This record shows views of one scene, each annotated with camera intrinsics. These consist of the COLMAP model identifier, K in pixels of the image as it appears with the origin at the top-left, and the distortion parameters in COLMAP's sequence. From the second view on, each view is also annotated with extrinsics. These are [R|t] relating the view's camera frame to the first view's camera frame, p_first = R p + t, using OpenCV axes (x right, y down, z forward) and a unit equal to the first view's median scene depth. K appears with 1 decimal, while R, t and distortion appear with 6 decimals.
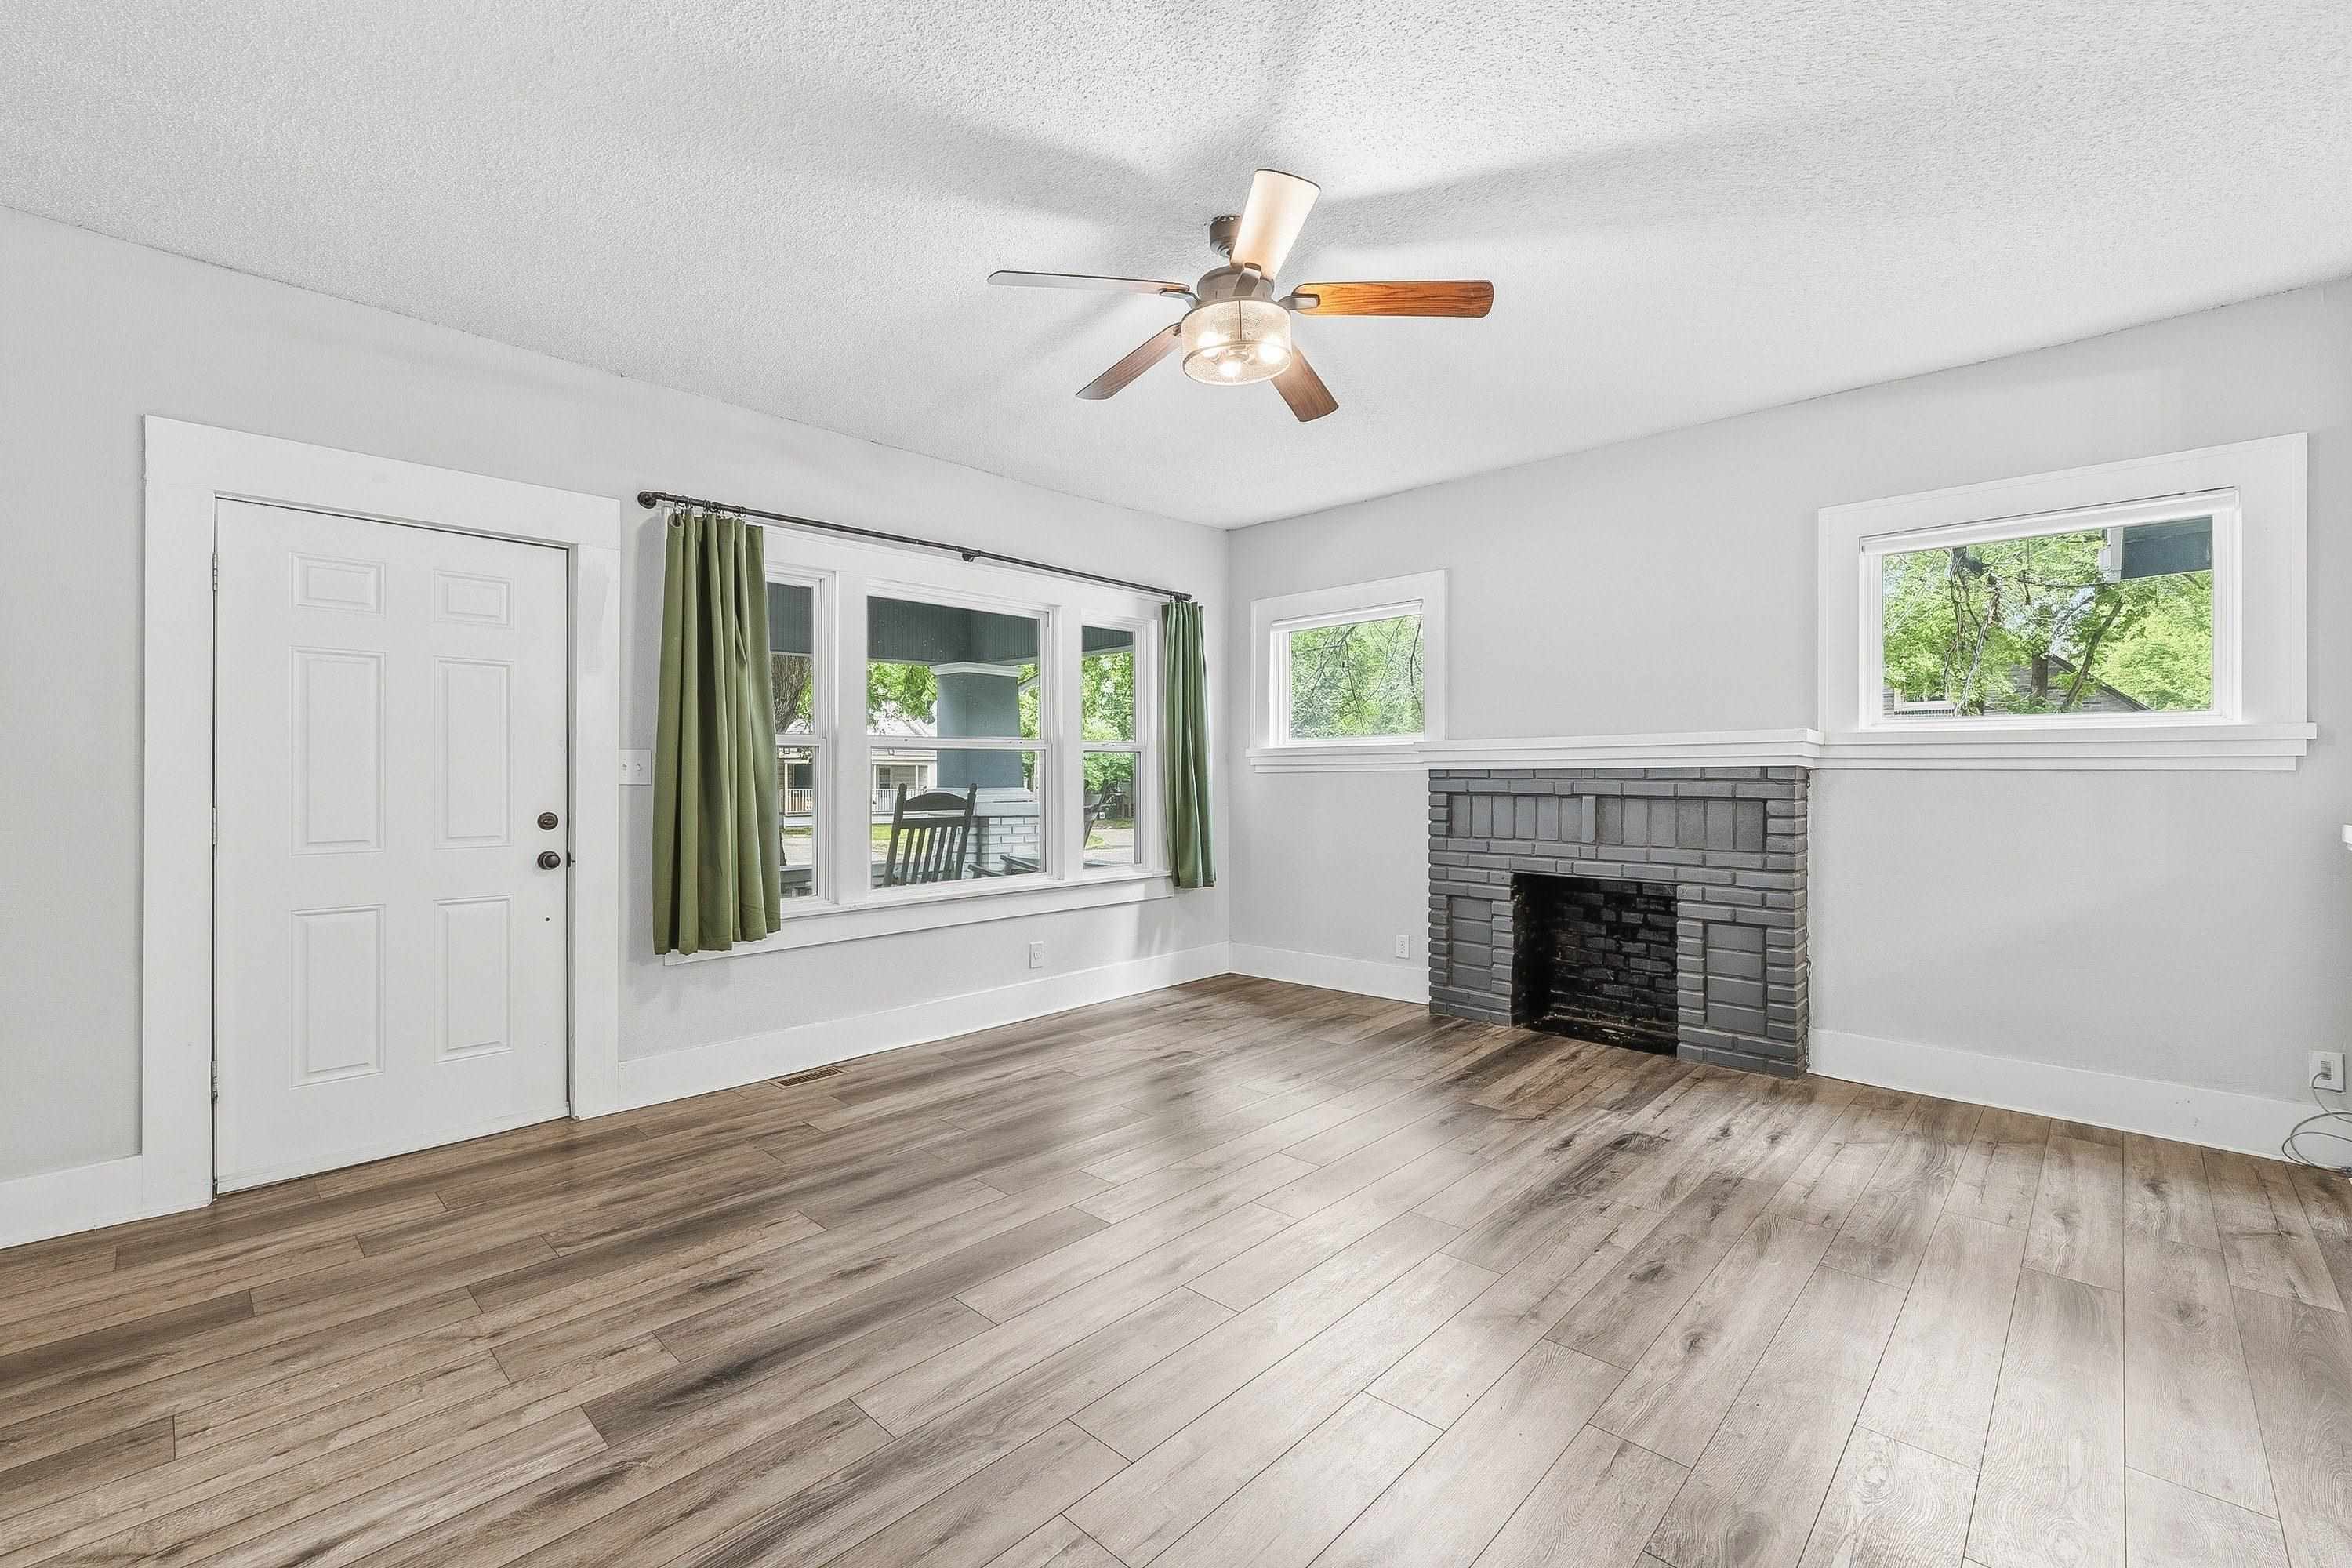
lens RADIAL K [[976.4, 0, 1189.6], [0, 976.4, 781.2], [0, 0, 1]] dist [-0.000389, -0.000076]
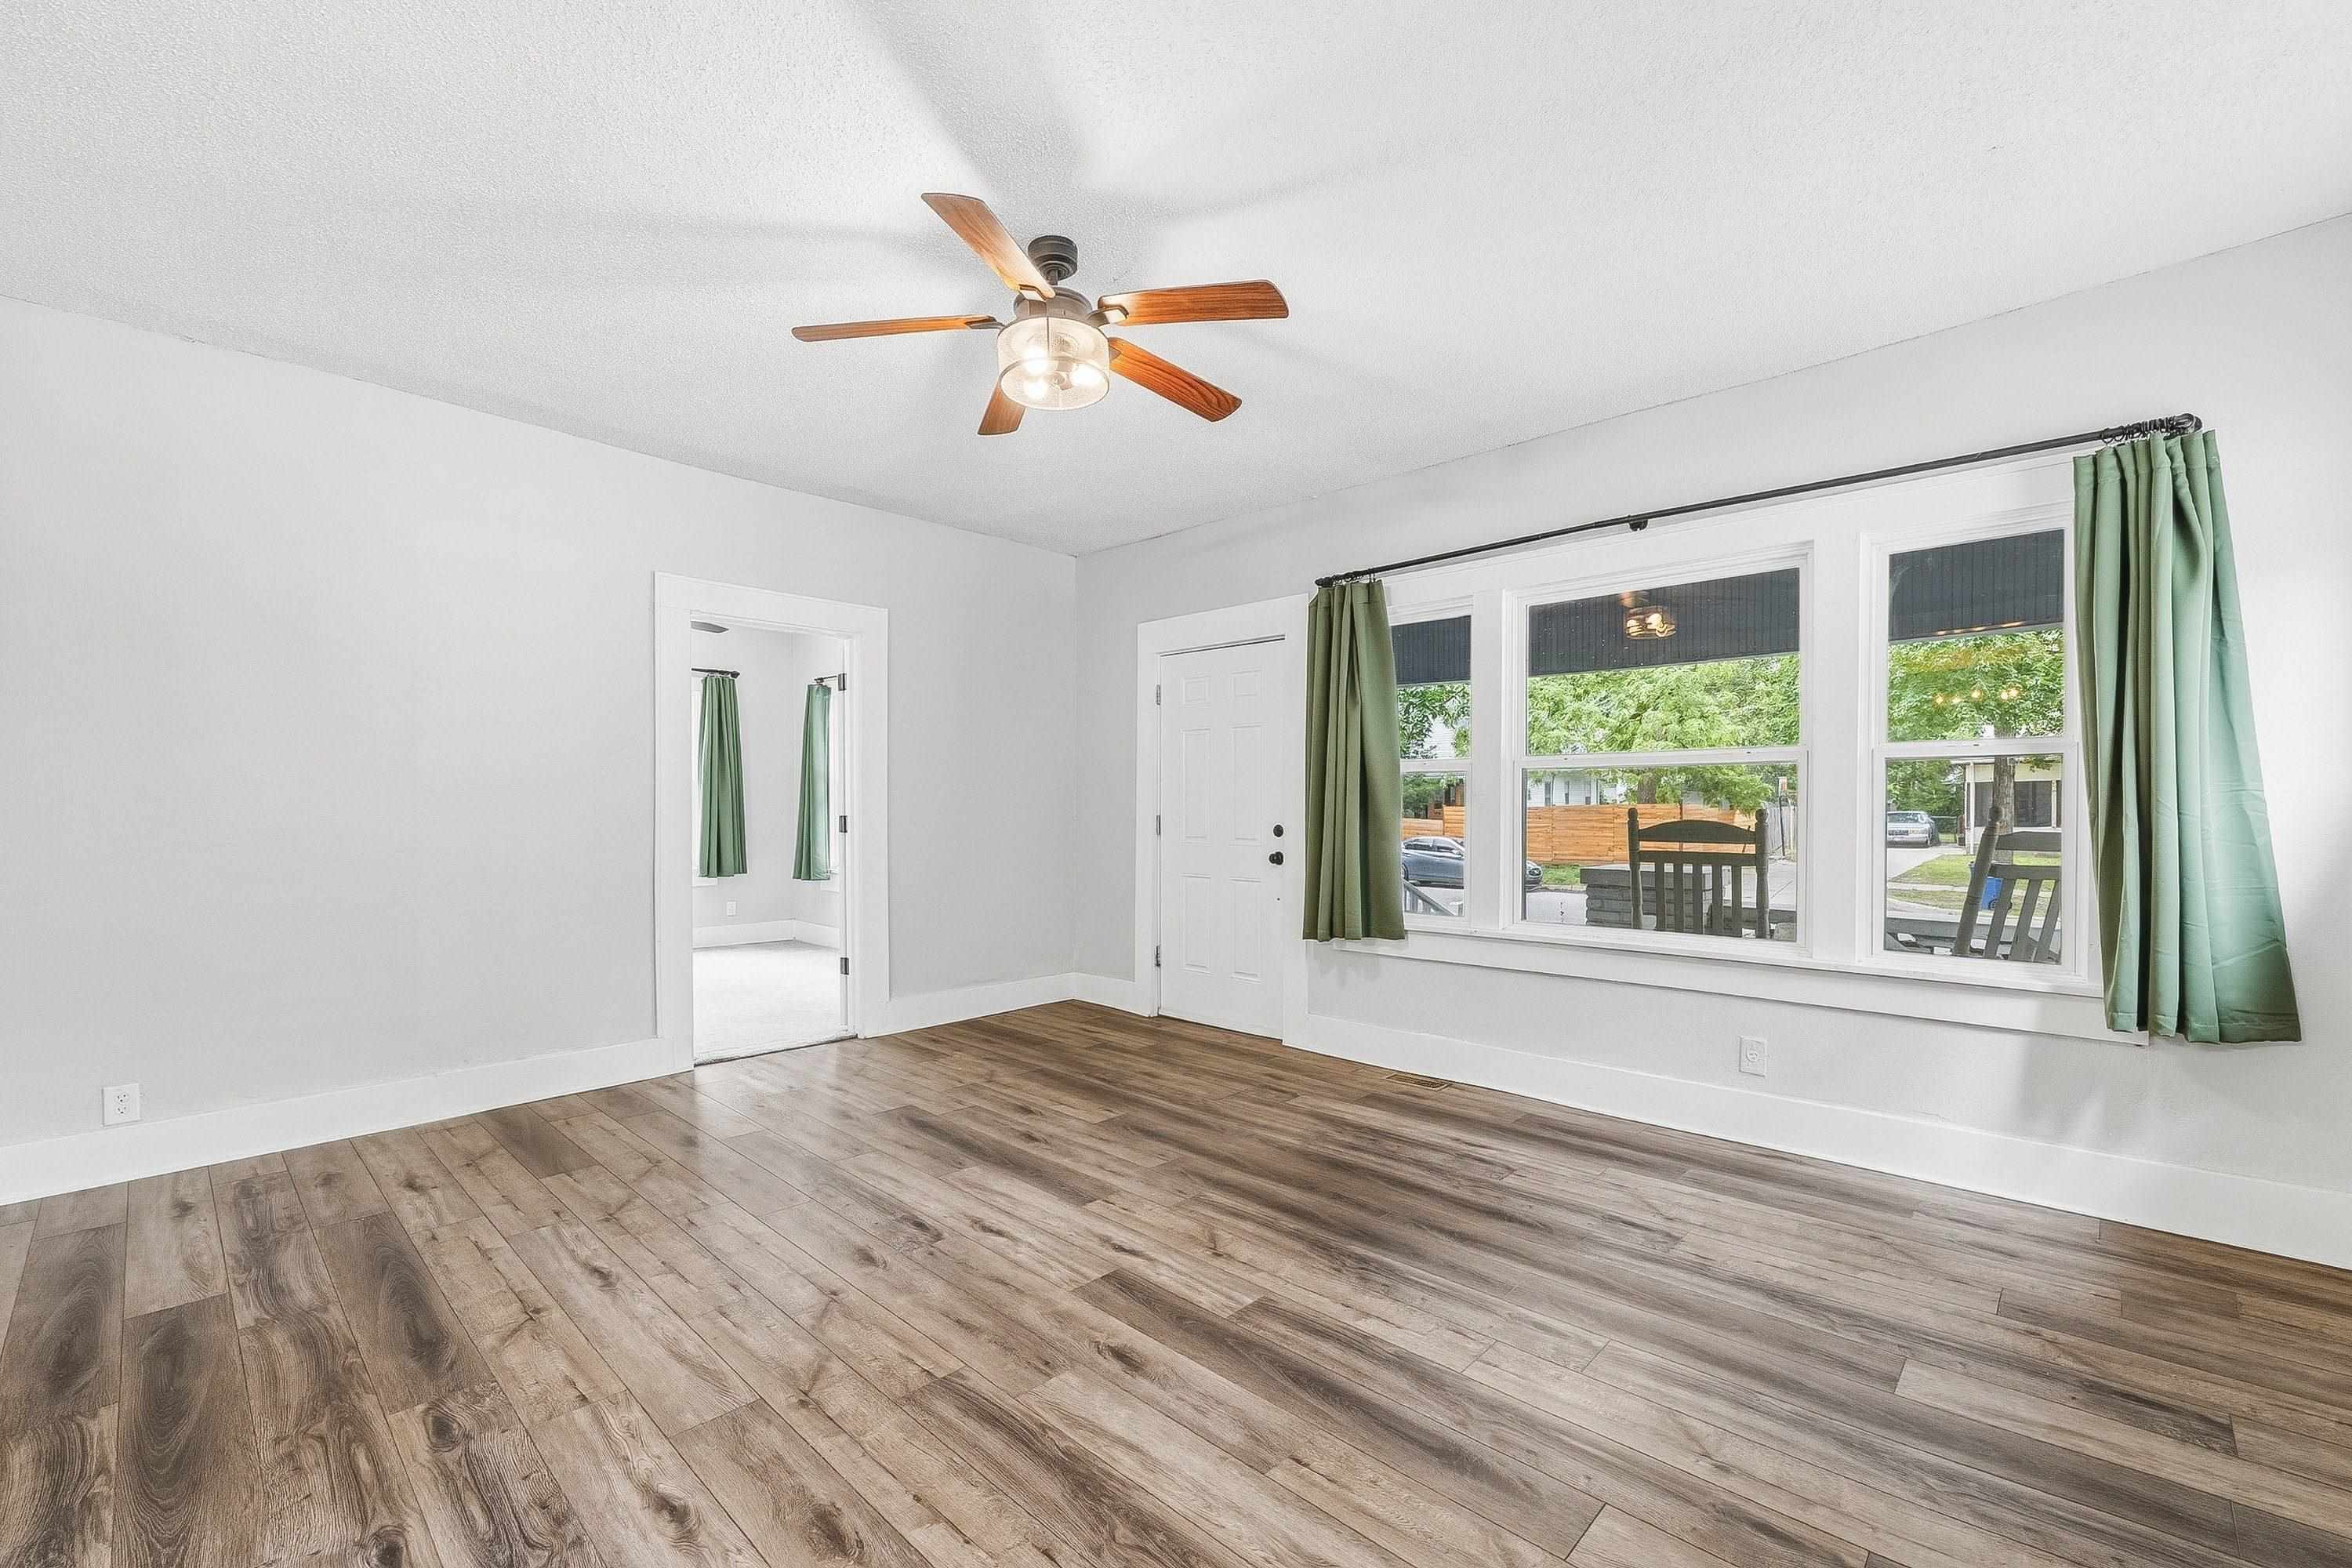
lens RADIAL K [[967.1, 0, 1149.1], [0, 967.1, 801.4], [0, 0, 1]] dist [-0.000508, 0.000056]
pose [[-0.010704, 0.003527, -0.999936, 0.705717], [-0.003304, 0.999988, 0.003563, -0.006384], [0.999937, 0.003342, -0.010692, 0.756242]]
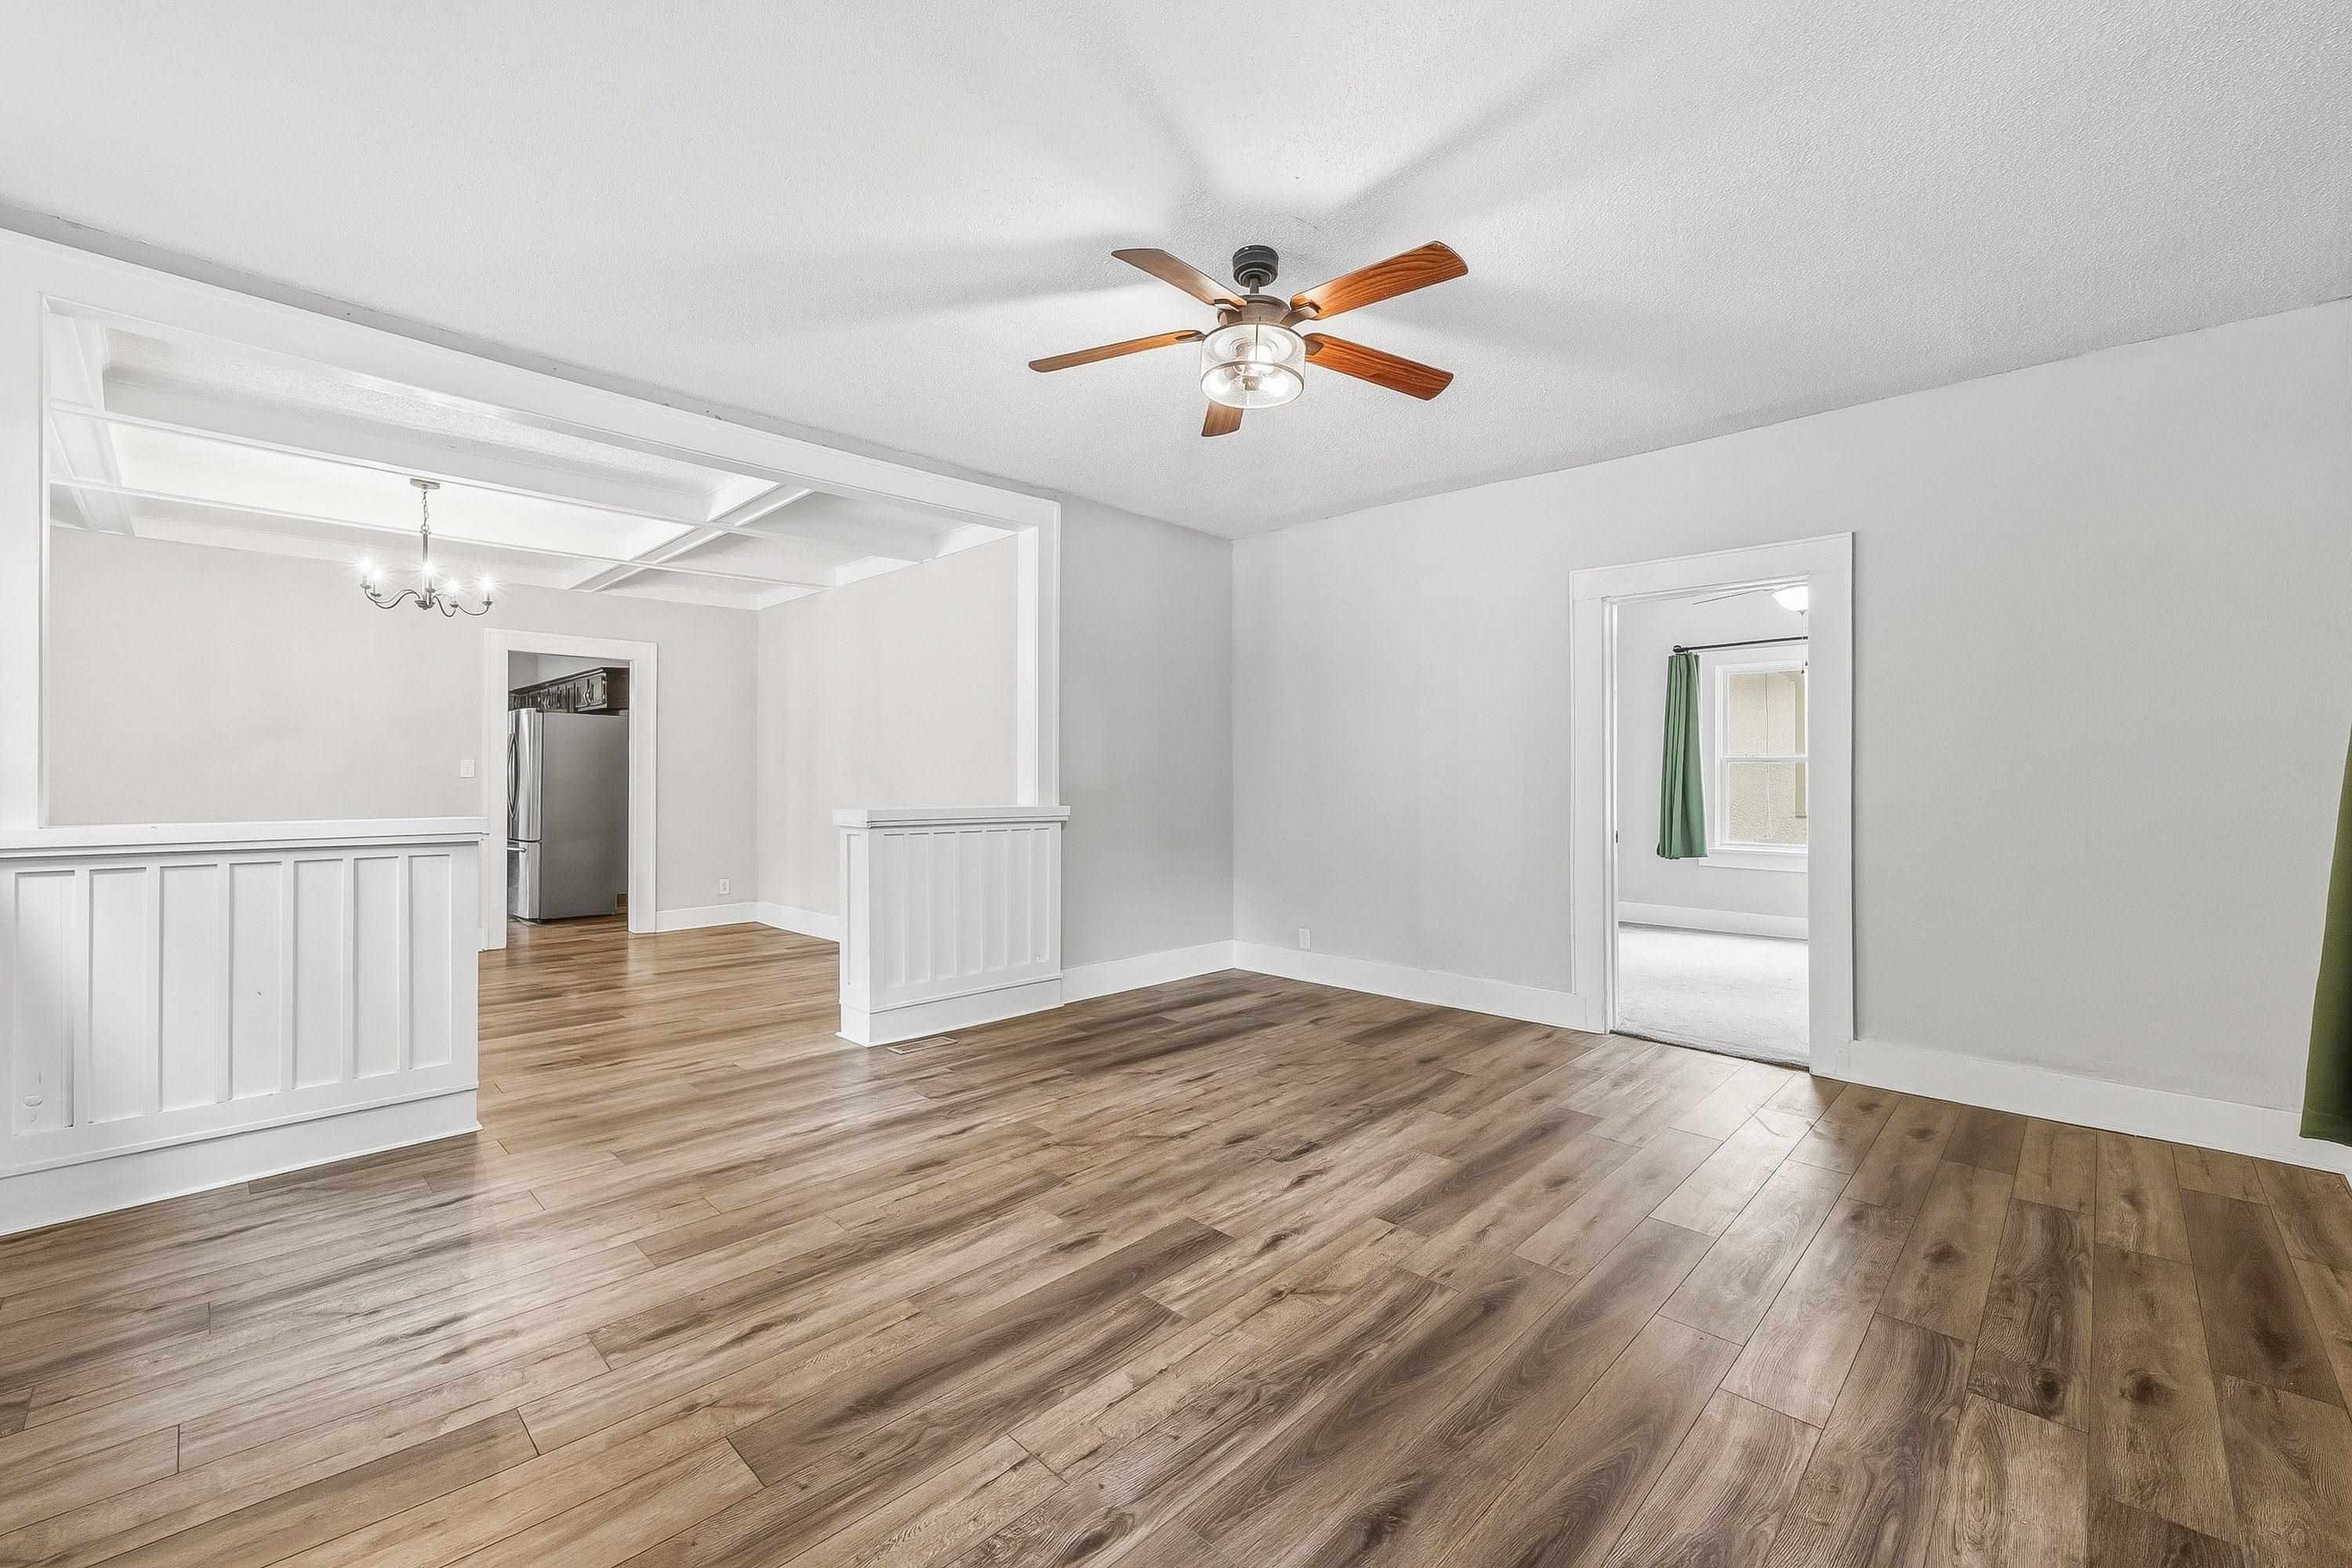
lens RADIAL K [[960.4, 0, 1208.7], [0, 960.4, 767.0], [0, 0, 1]] dist [0.001284, 0.000130]
pose [[-0.999905, -0.002442, -0.013582, 0.075066], [-0.002333, 0.999965, -0.008016, -0.004560], [0.013602, -0.007984, -0.999876, 1.393842]]
